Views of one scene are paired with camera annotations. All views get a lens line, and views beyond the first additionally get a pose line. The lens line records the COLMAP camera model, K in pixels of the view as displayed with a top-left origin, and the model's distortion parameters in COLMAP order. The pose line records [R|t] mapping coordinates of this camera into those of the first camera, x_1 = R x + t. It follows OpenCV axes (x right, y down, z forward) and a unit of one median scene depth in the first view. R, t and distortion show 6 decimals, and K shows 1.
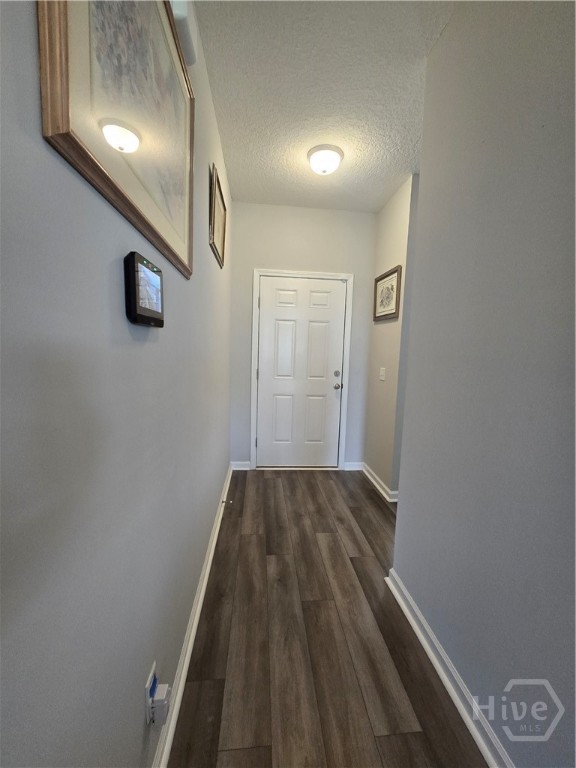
lens RADIAL K [[313.6, 0, 288.0], [0, 313.6, 384.0], [0, 0, 1]] dist [-0.000777, -0.000009]
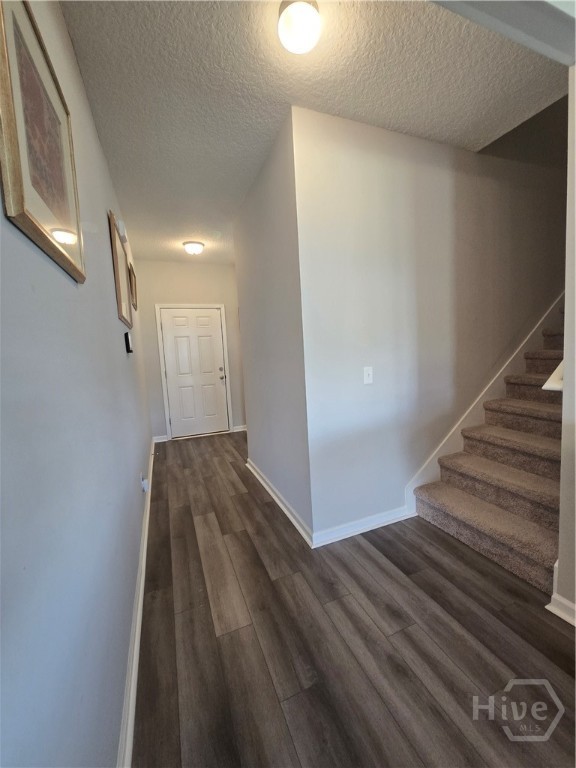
lens RADIAL K [[313.6, 0, 288.0], [0, 313.6, 384.0], [0, 0, 1]] dist [-0.000777, -0.000009]
pose [[0.953830, -0.107992, 0.280262, 0.047656], [0.110957, 0.993811, 0.005312, 0.100928], [-0.279101, 0.026030, 0.959909, -0.832455]]
